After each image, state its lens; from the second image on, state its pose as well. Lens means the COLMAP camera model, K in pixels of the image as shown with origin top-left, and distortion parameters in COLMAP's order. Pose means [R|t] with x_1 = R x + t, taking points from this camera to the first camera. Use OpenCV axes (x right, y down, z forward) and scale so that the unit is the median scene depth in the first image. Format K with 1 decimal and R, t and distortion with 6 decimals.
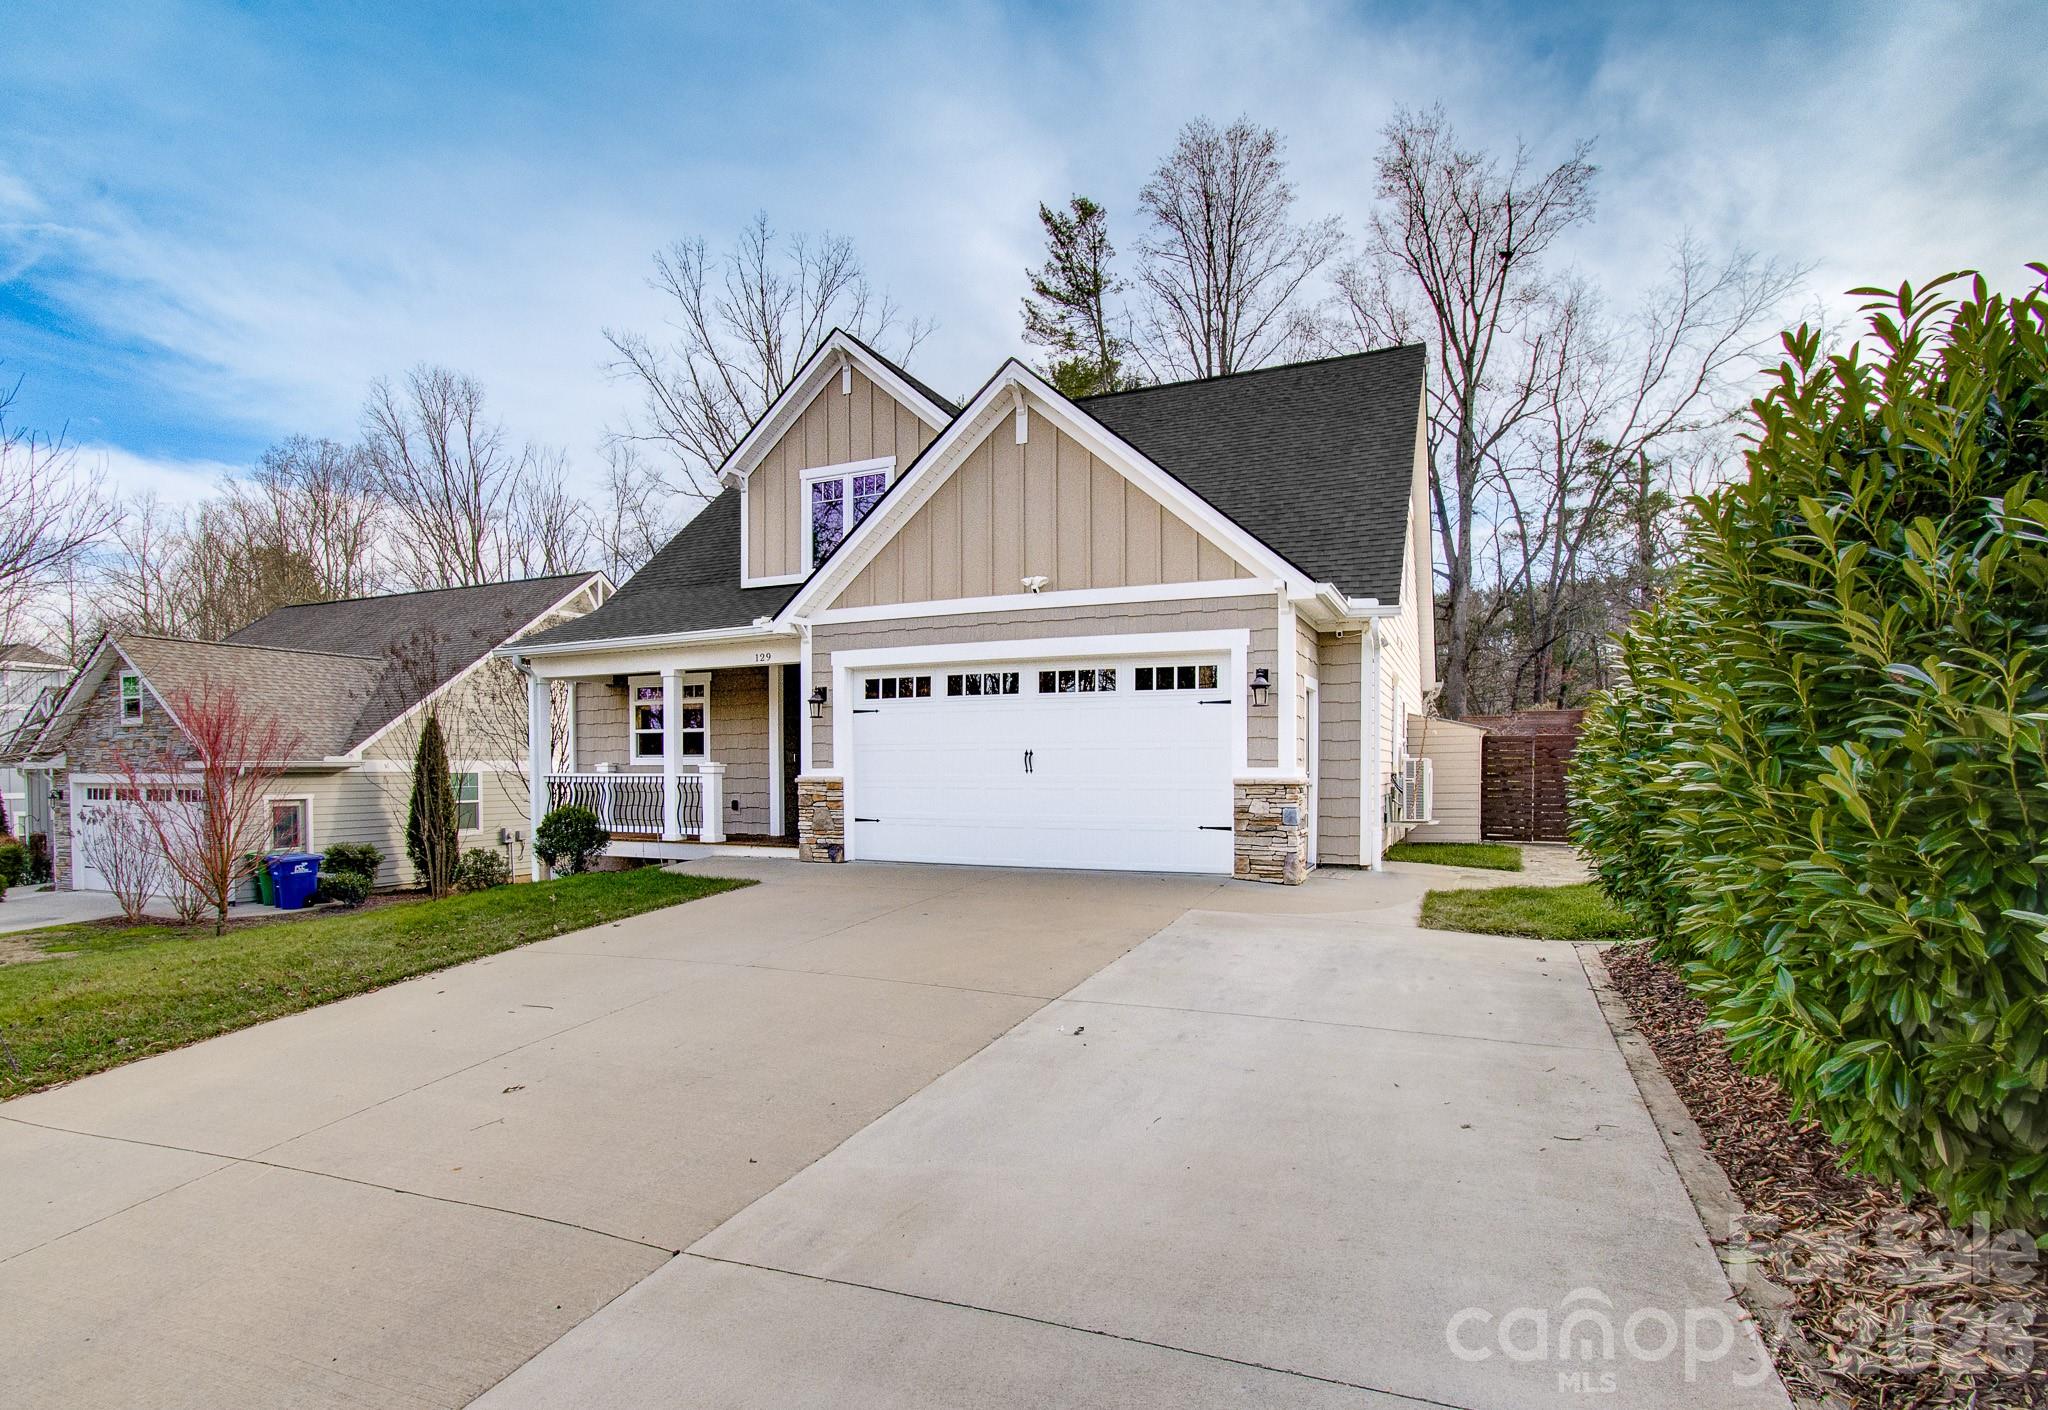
lens RADIAL K [[1081.7, 0, 946.5], [0, 1081.7, 800.7], [0, 0, 1]] dist [-0.006461, -0.000781]
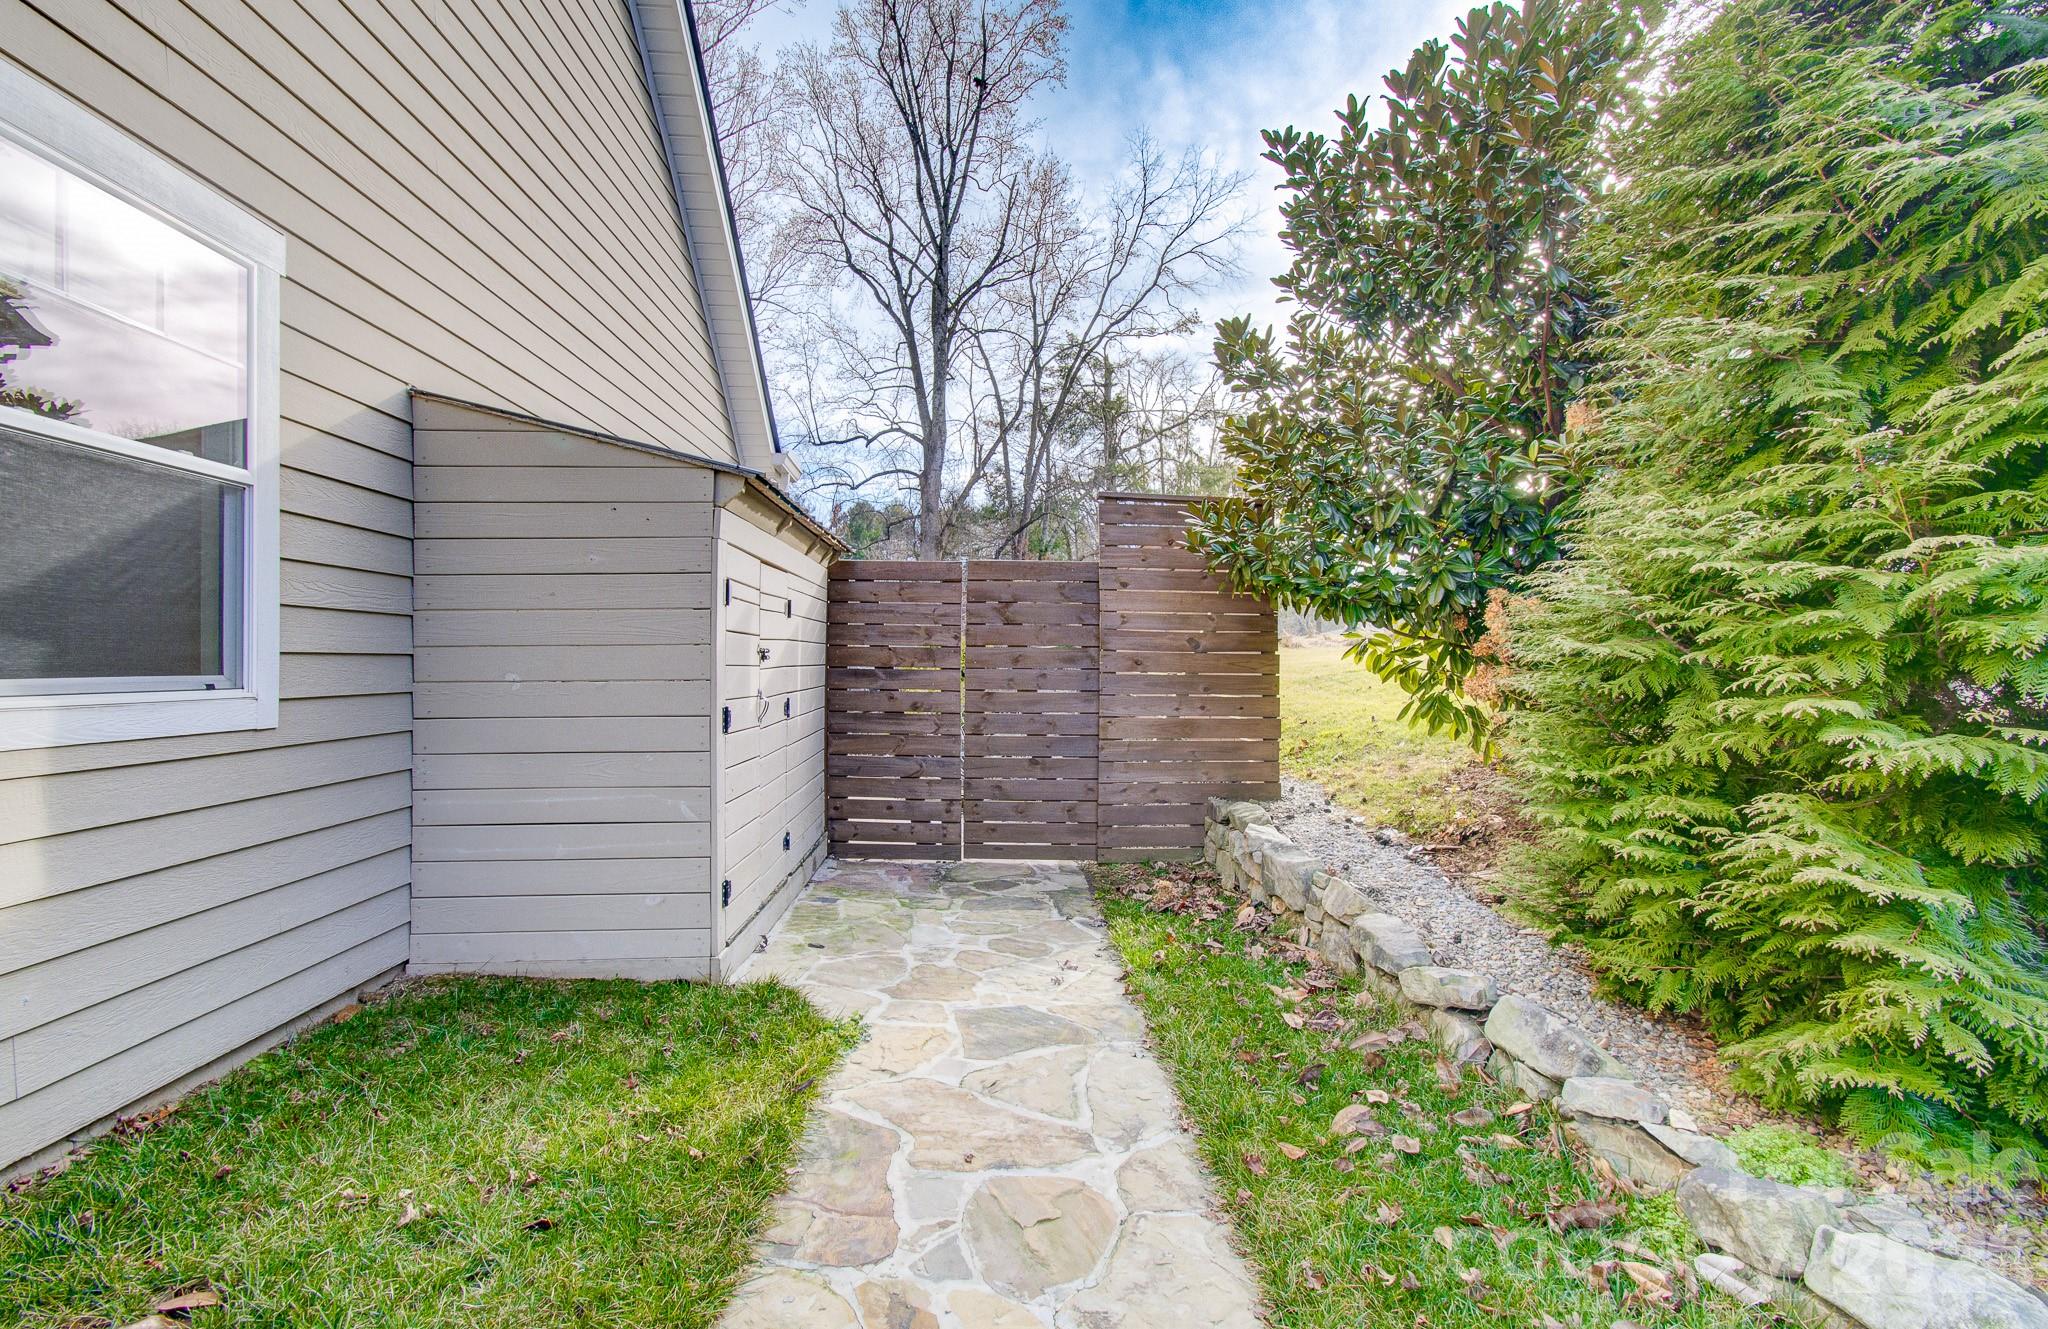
lens RADIAL K [[908.1, 0, 1015.0], [0, 908.1, 661.3], [0, 0, 1]] dist [0.003403, -0.001855]
pose [[0.881584, 0.011020, 0.471898, 0.186515], [0.003770, 0.999531, -0.030383, -0.008323], [-0.472012, 0.028564, 0.881129, 0.325059]]
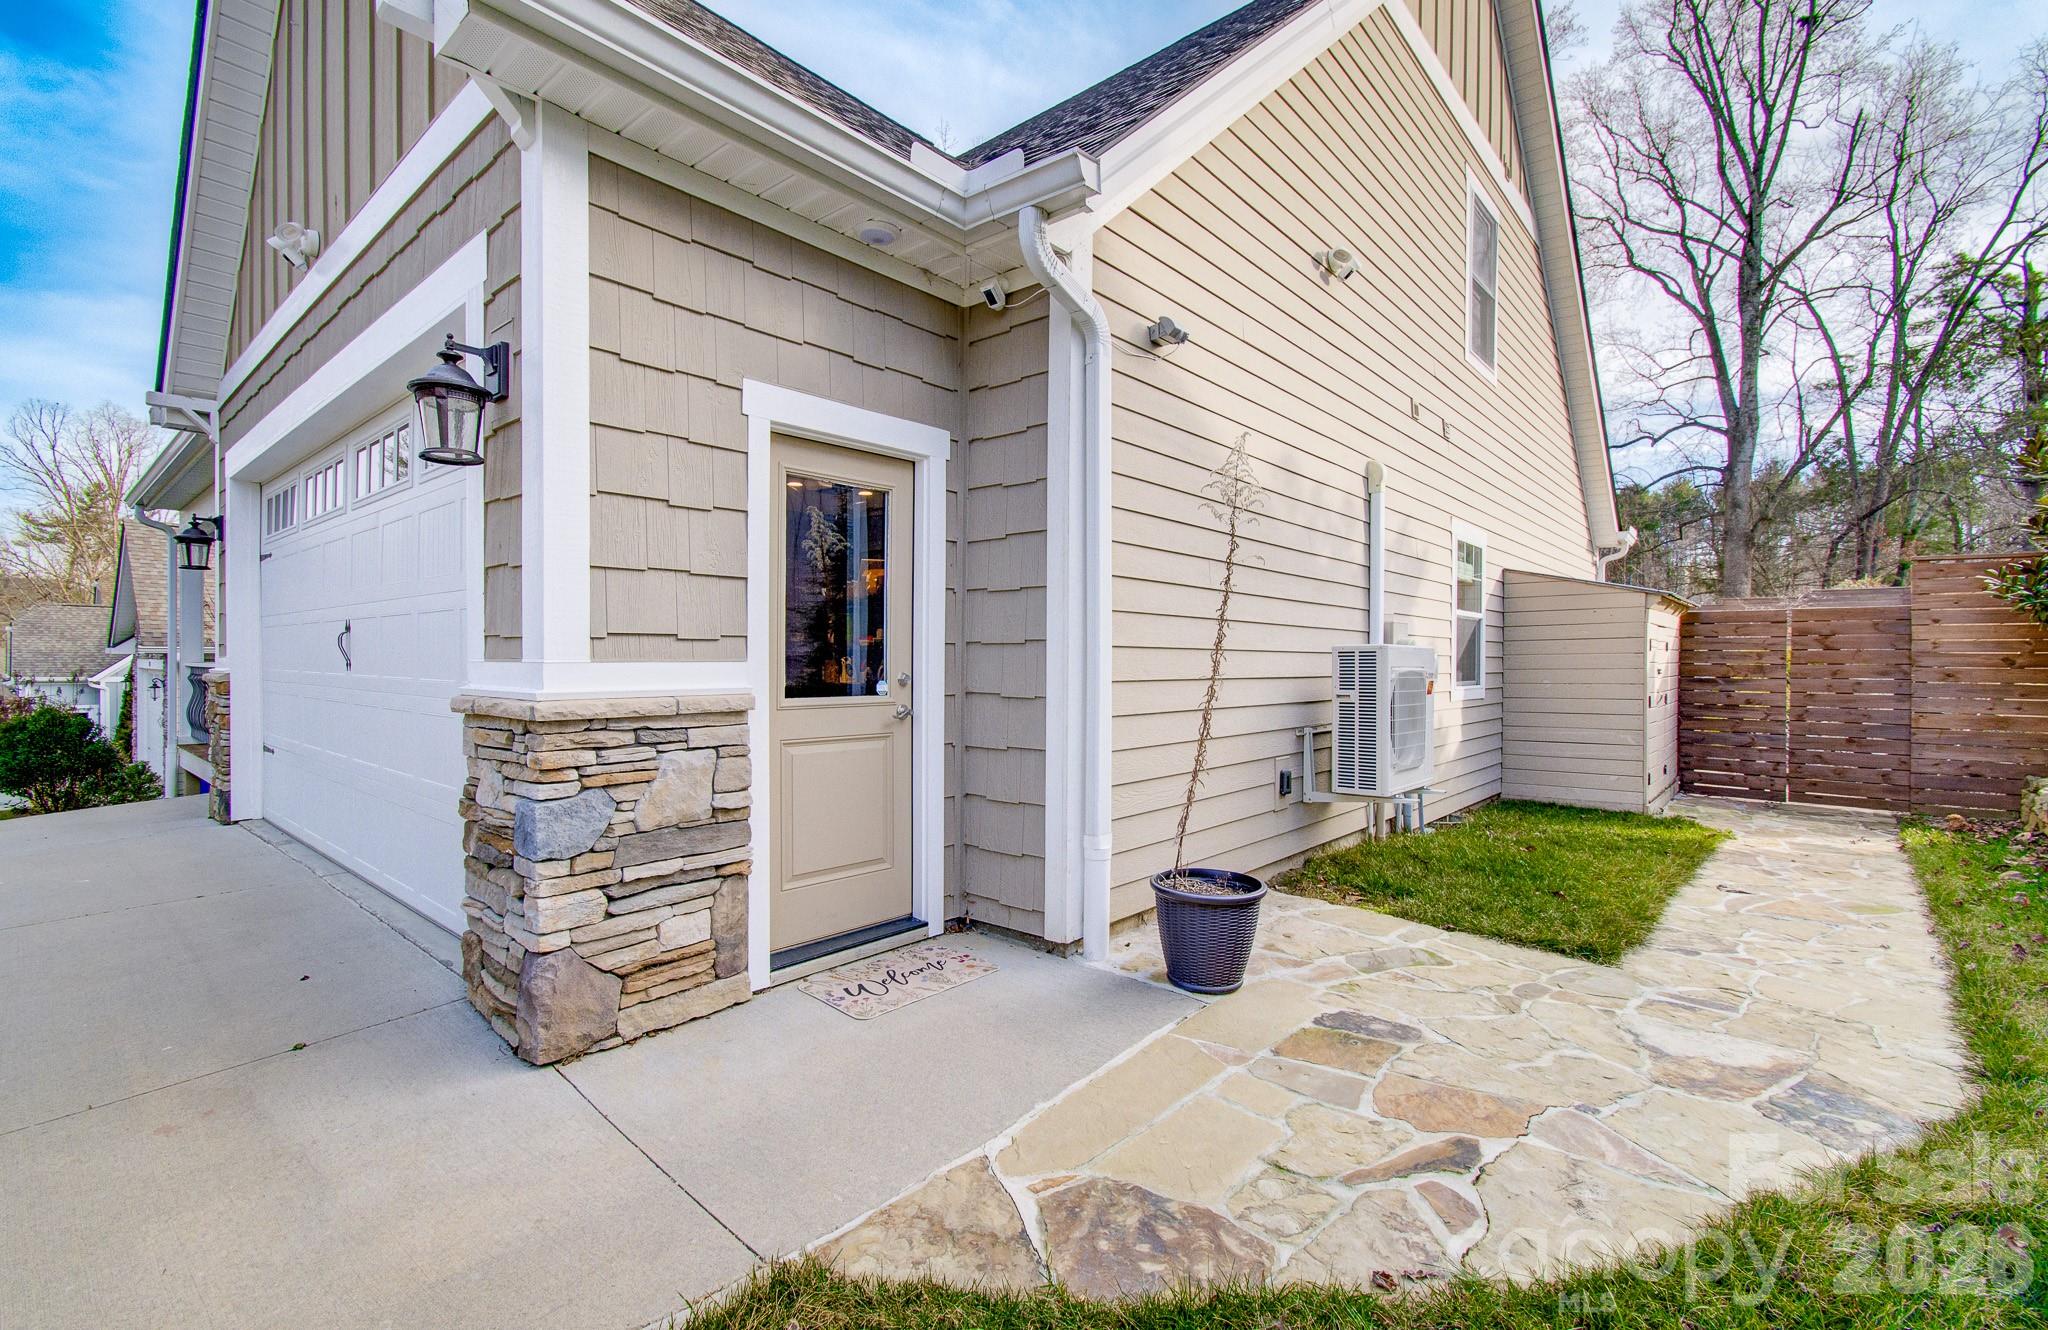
lens RADIAL K [[908.1, 0, 1007.5], [0, 908.1, 666.6], [0, 0, 1]] dist [0.003403, -0.001855]
pose [[0.963717, 0.009095, -0.266771, 0.126513], [-0.015685, 0.999622, -0.022583, -0.006552], [0.266465, 0.025948, 0.963495, 0.198915]]
